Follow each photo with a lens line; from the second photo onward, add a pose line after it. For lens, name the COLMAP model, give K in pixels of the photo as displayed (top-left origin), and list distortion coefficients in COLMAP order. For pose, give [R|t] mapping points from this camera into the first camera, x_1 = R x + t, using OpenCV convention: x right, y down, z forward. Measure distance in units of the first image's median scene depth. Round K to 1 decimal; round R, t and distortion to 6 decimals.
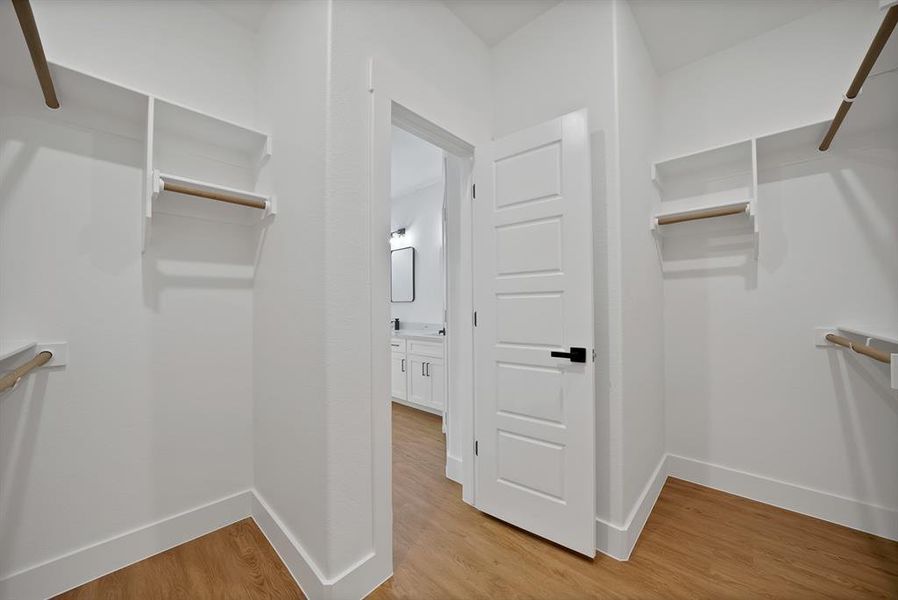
lens RADIAL K [[323.7, 0, 448.0], [0, 323.7, 304.8], [0, 0, 1]] dist [-0.019028, 0.000610]
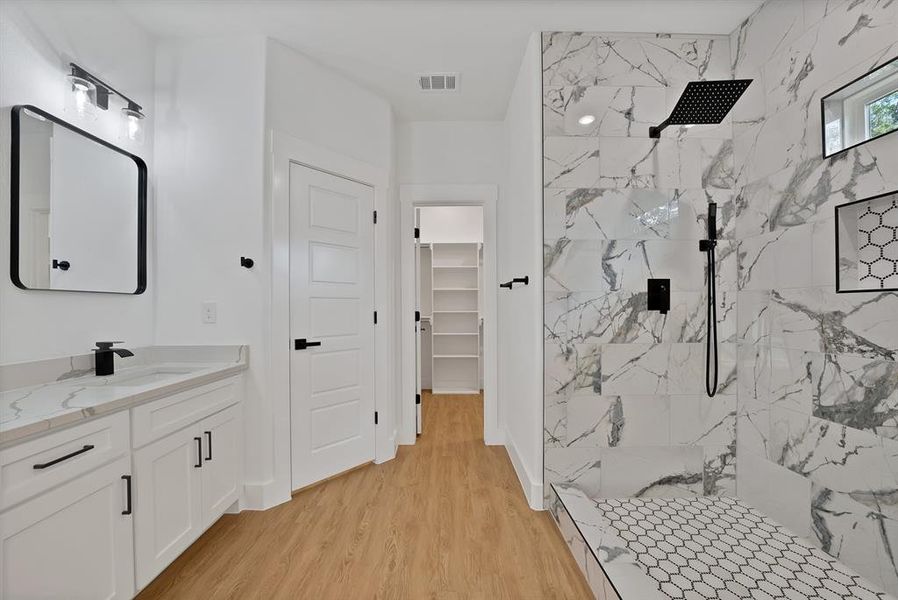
lens RADIAL K [[323.7, 0, 448.0], [0, 323.7, 304.8], [0, 0, 1]] dist [-0.019028, 0.000610]
pose [[-0.685563, 0.016372, 0.727829, -0.784969], [-0.003183, 0.999670, -0.025484, 0.012326], [-0.728006, -0.019788, -0.685285, 1.333151]]
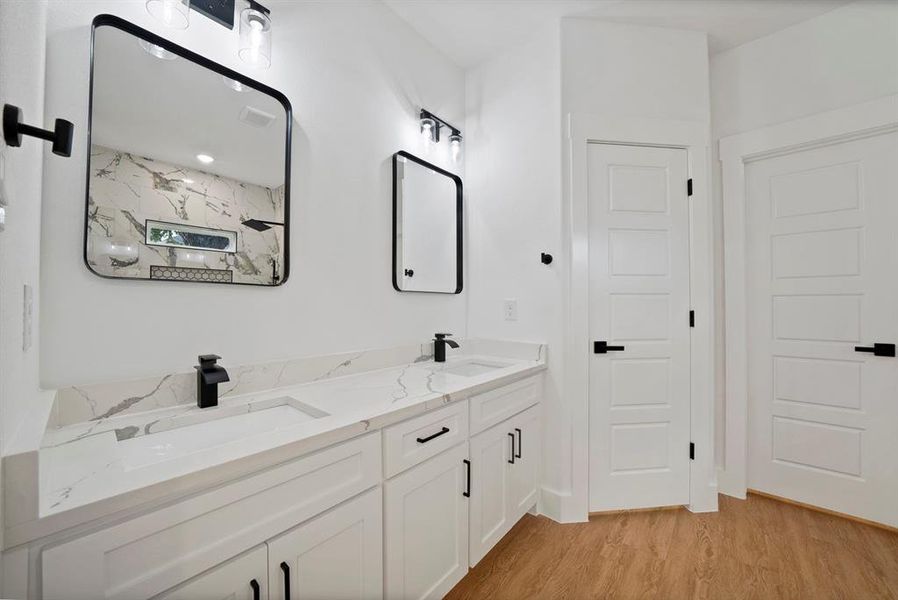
lens RADIAL K [[329.7, 0, 451.2], [0, 329.7, 297.2], [0, 0, 1]] dist [-0.017547, 0.000066]
pose [[-0.052167, 0.031630, 0.998137, -0.662632], [-0.014768, 0.999365, -0.032440, 0.010183], [-0.998529, -0.016433, -0.051666, 1.402977]]
